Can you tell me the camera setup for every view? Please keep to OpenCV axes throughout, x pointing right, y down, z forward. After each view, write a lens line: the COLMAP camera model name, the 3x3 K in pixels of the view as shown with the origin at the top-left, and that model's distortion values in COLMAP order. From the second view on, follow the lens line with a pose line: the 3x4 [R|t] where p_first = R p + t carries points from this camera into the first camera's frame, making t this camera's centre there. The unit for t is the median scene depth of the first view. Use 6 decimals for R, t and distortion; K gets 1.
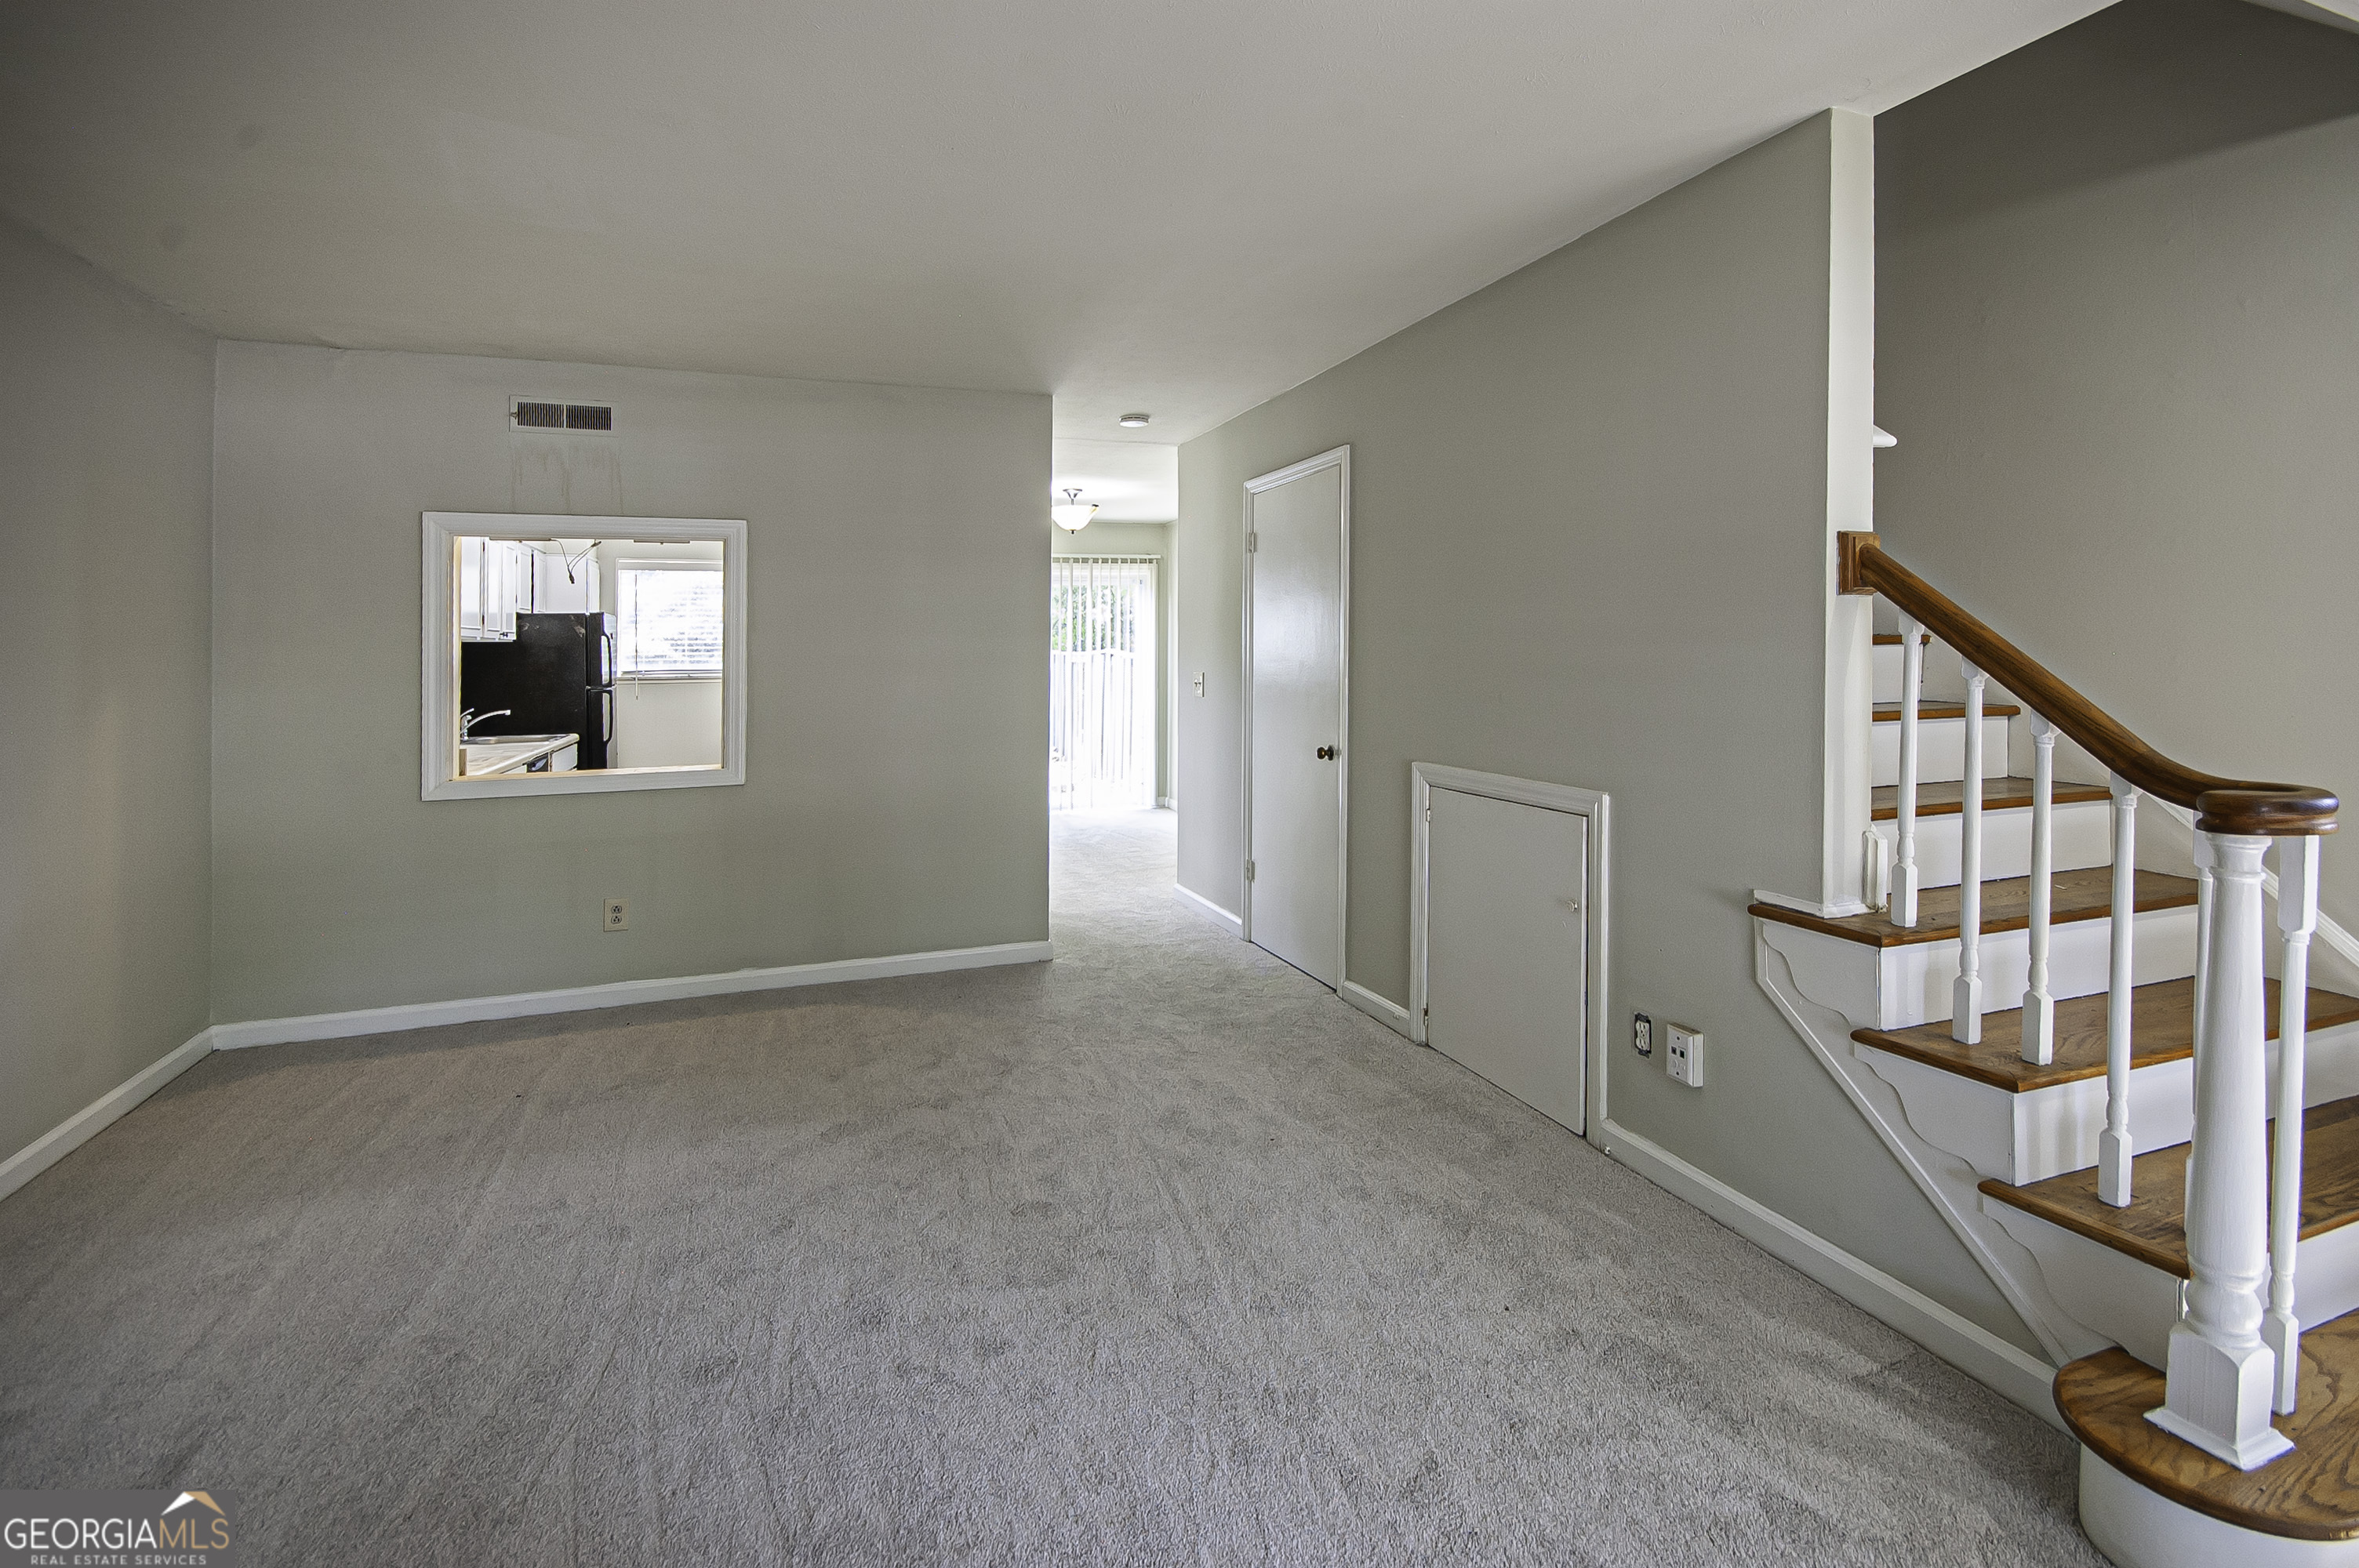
lens RADIAL K [[1030.4, 0, 1119.3], [0, 1030.4, 670.4], [0, 0, 1]] dist [0.007325, -0.005425]
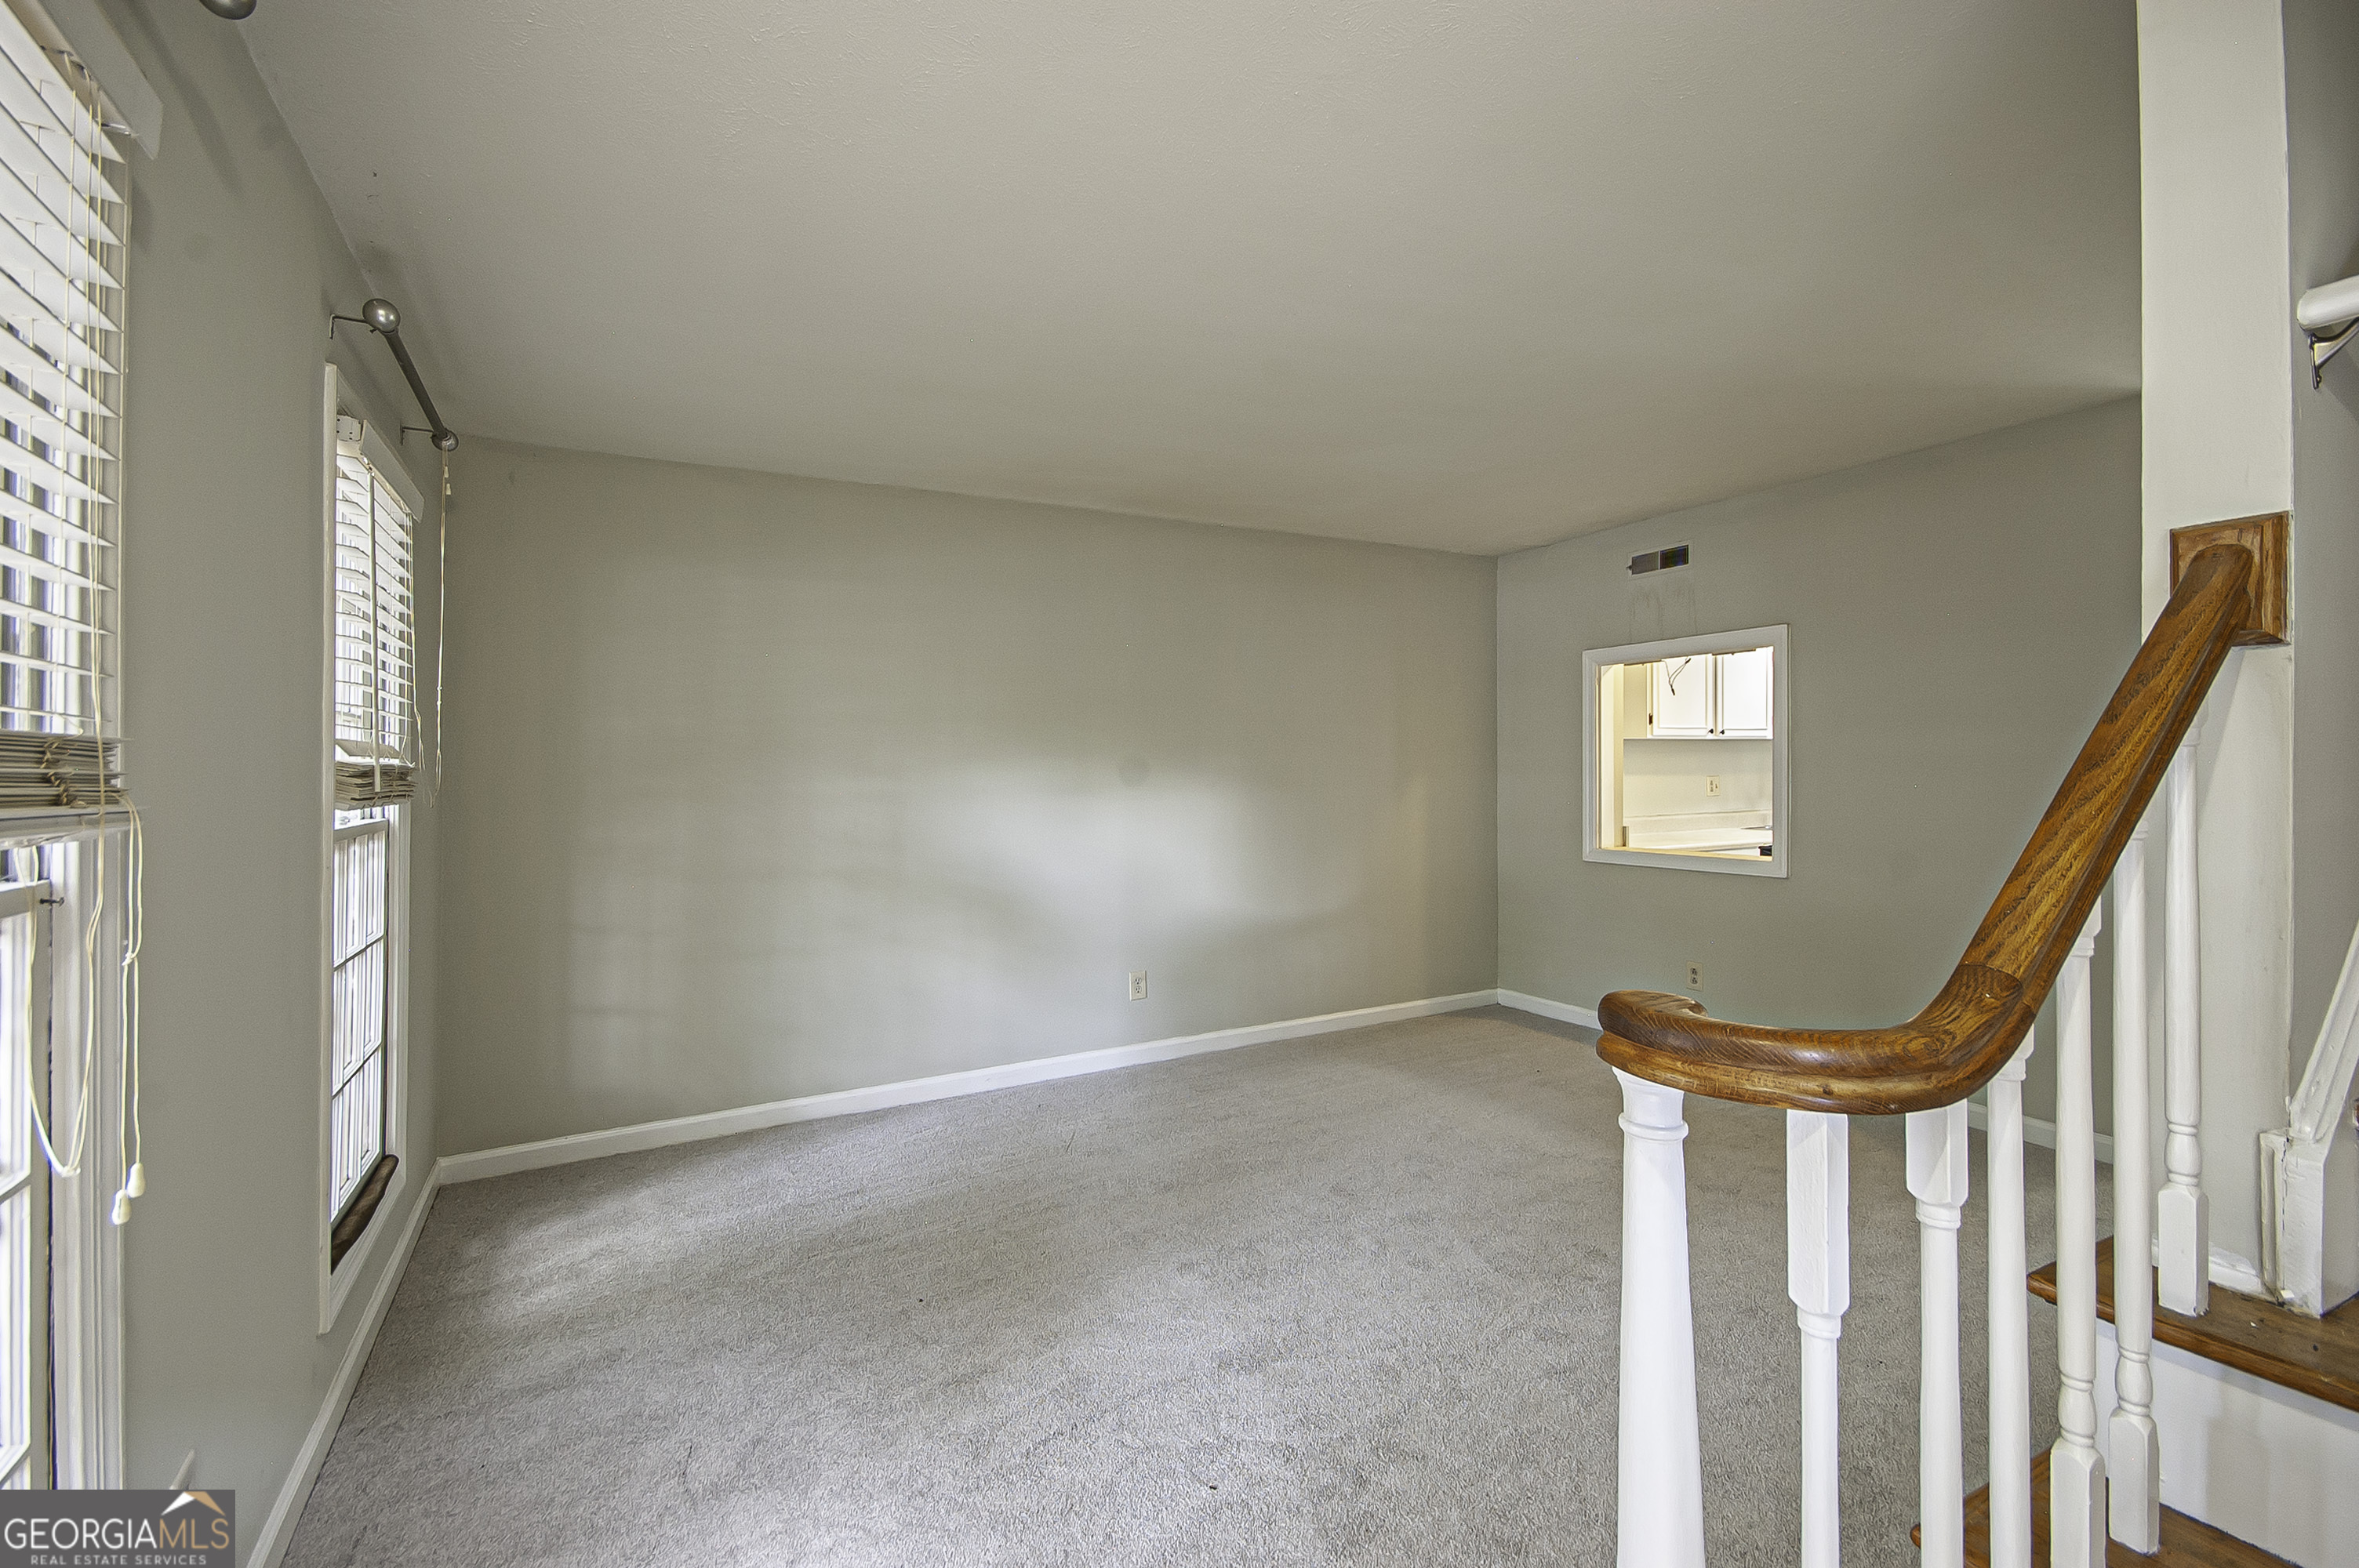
lens RADIAL K [[1030.4, 0, 1165.5], [0, 1030.4, 760.6], [0, 0, 1]] dist [0.007325, -0.005425]
pose [[0.158637, 0.002526, -0.987334, 0.607528], [-0.010177, 0.999948, 0.000923, -0.002675], [0.987285, 0.009902, 0.158654, 0.234700]]
